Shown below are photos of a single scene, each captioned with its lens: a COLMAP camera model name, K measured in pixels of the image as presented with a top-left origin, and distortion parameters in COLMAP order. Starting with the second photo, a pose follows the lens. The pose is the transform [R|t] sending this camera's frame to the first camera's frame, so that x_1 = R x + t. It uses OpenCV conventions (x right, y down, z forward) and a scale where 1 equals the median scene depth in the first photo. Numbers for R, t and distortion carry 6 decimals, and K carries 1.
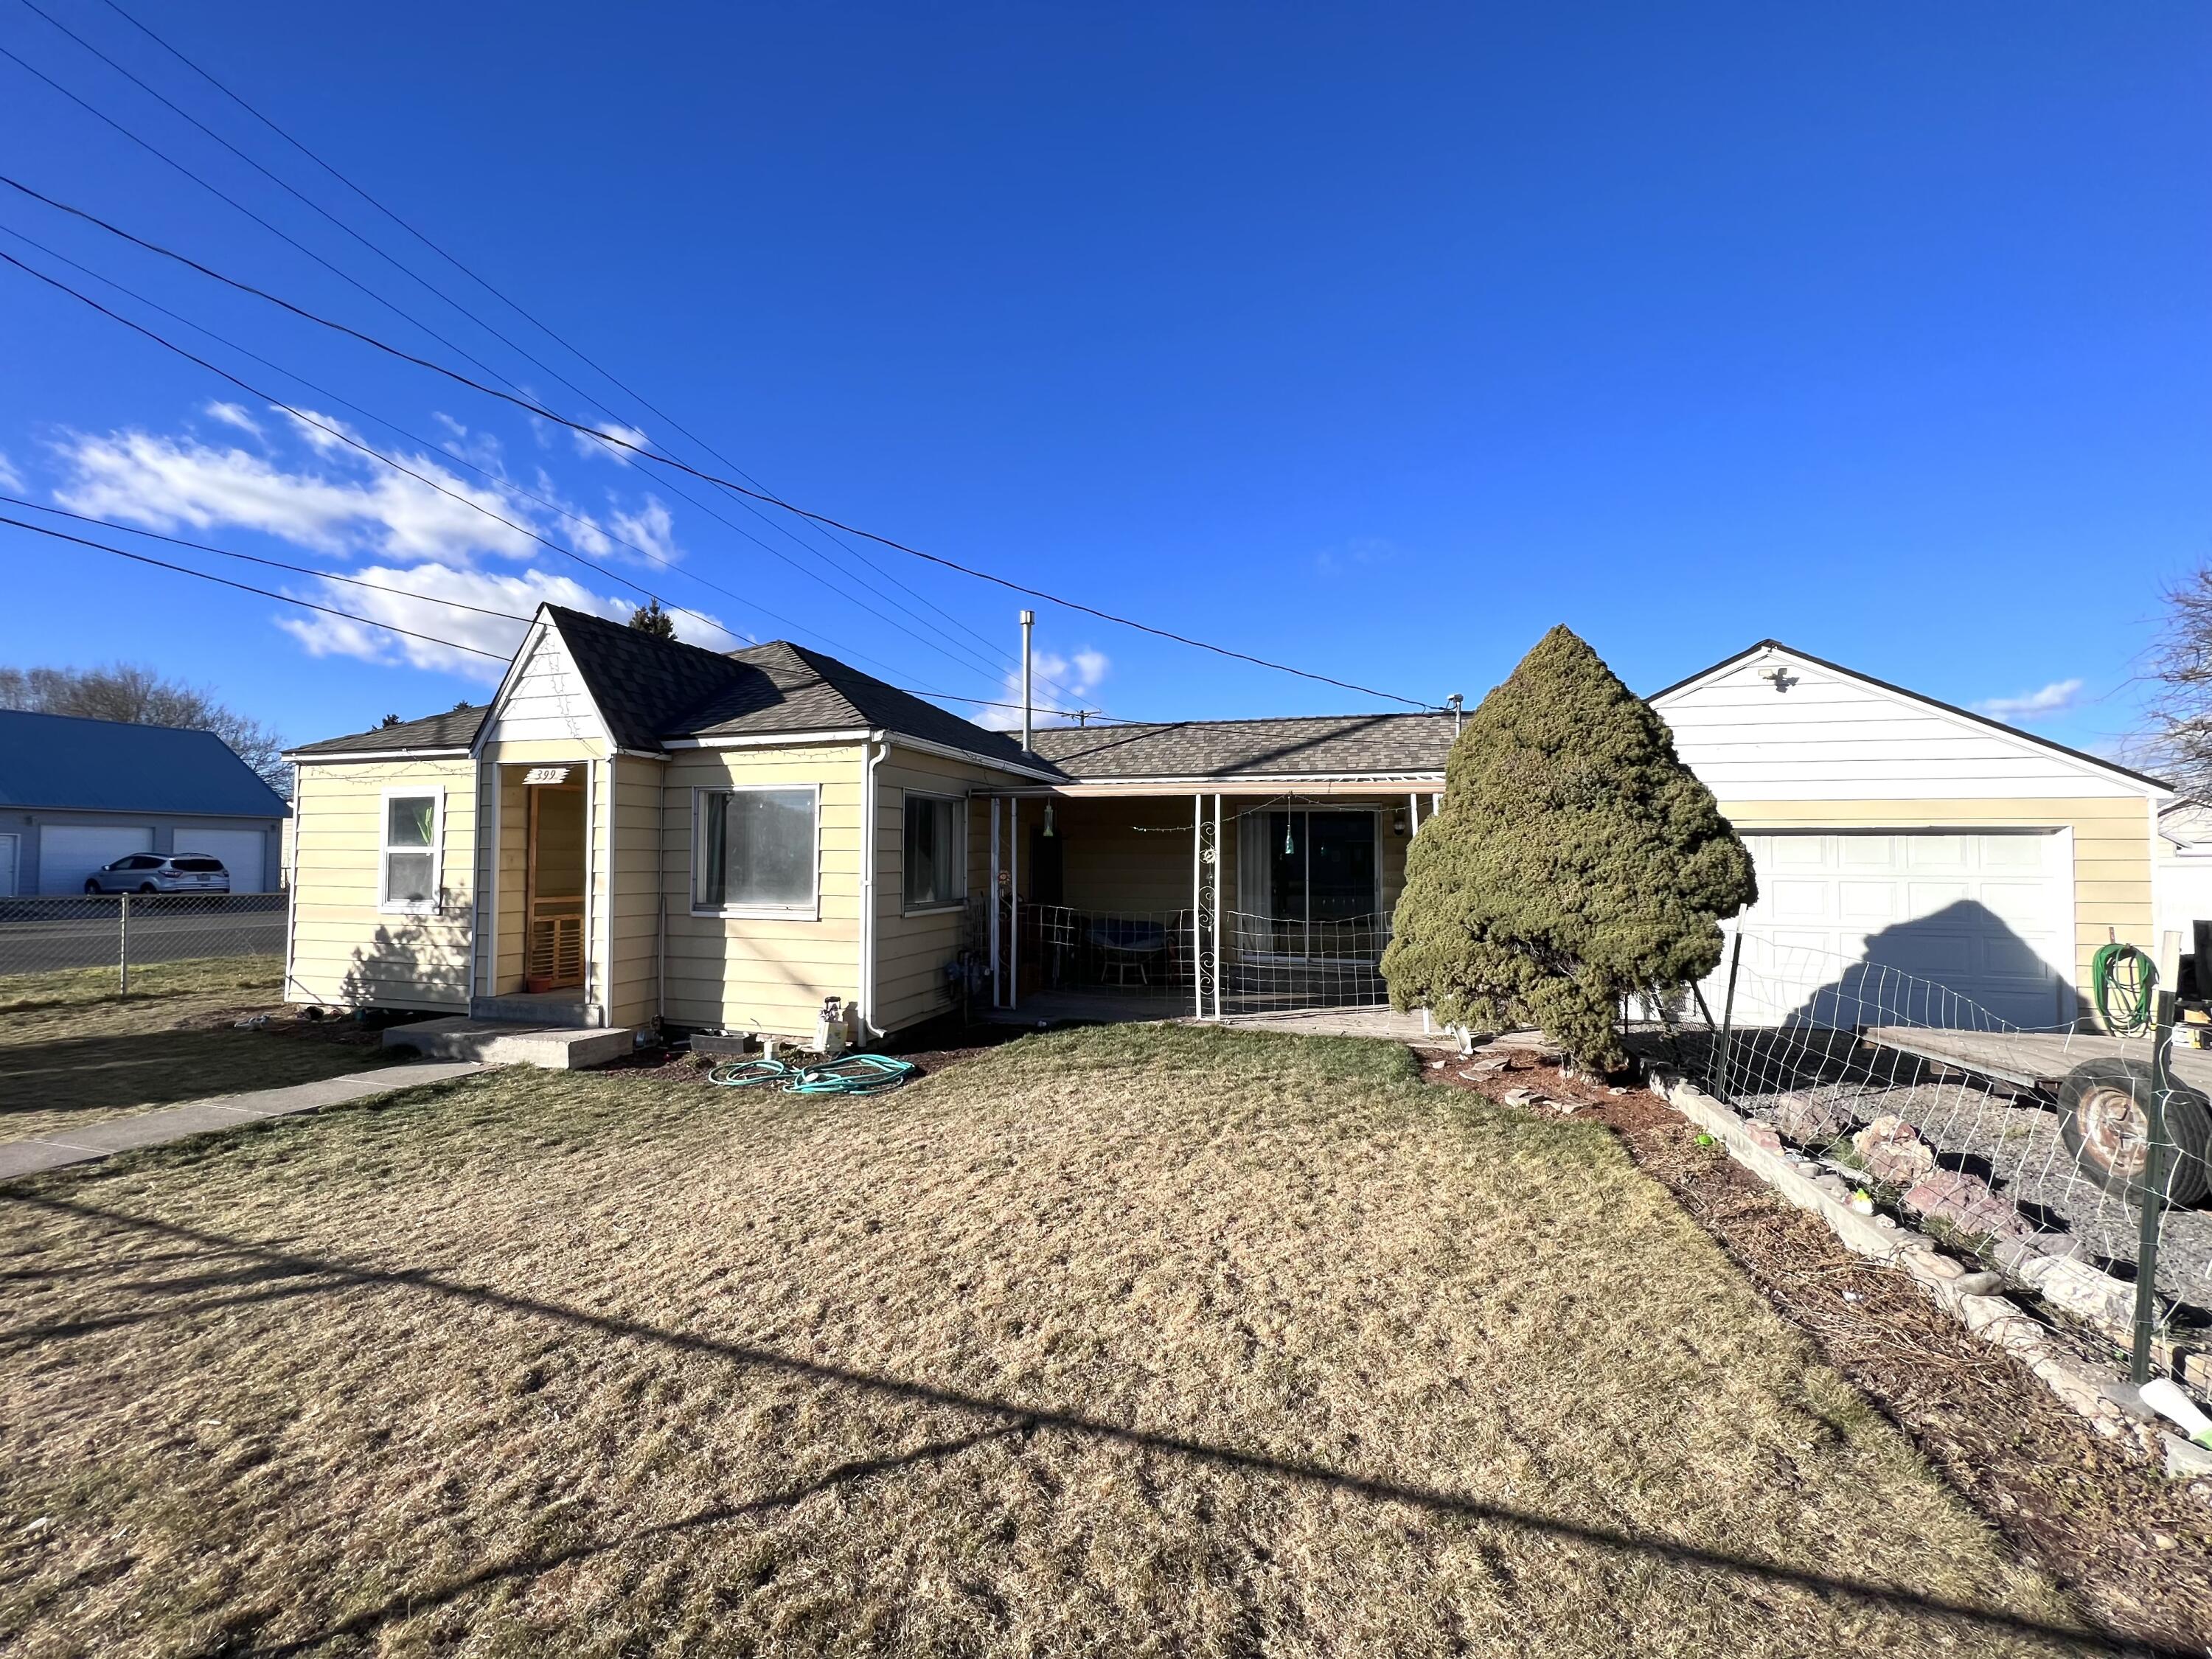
lens RADIAL K [[903.8, 0, 1101.2], [0, 903.8, 828.9], [0, 0, 1]] dist [0.000420, 0.000519]
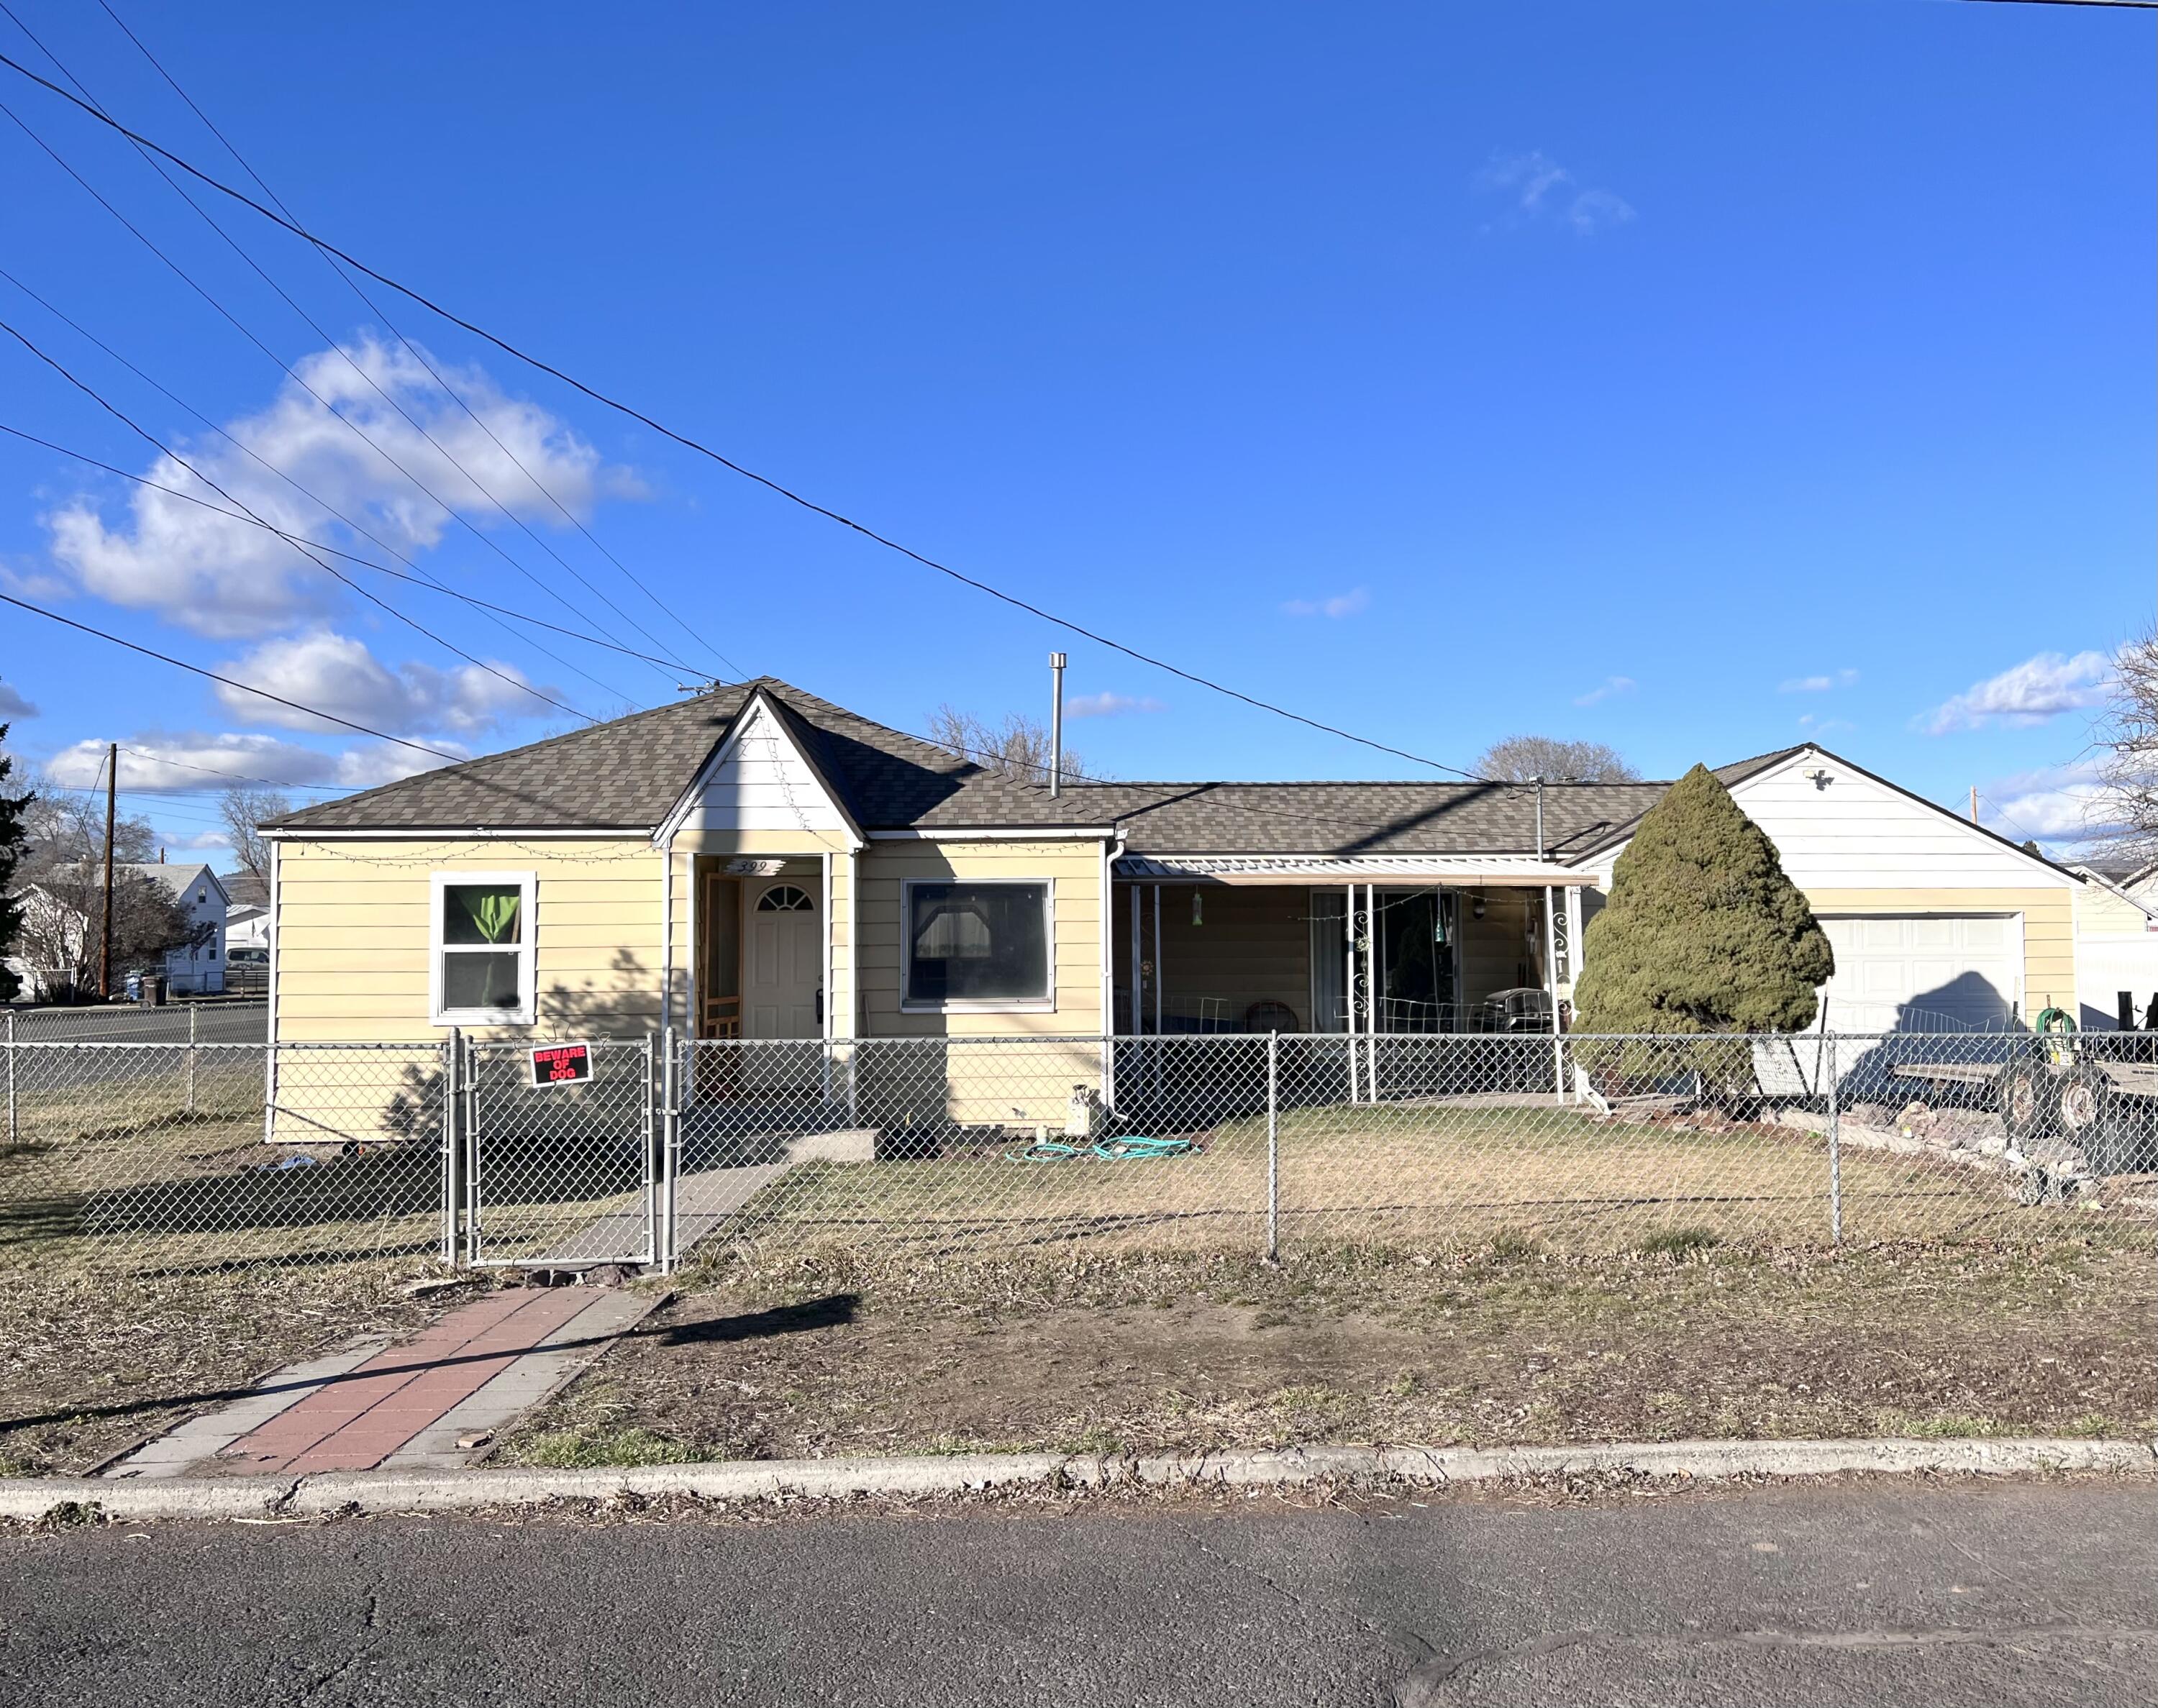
lens RADIAL K [[1880.7, 0, 1080.3], [0, 1880.7, 829.2], [0, 0, 1]] dist [0.058332, -0.197097]
pose [[0.947891, 0.008438, 0.318484, -0.964884], [-0.000926, 0.999718, -0.023730, -0.054936], [-0.318594, 0.022198, 0.947631, -1.032157]]
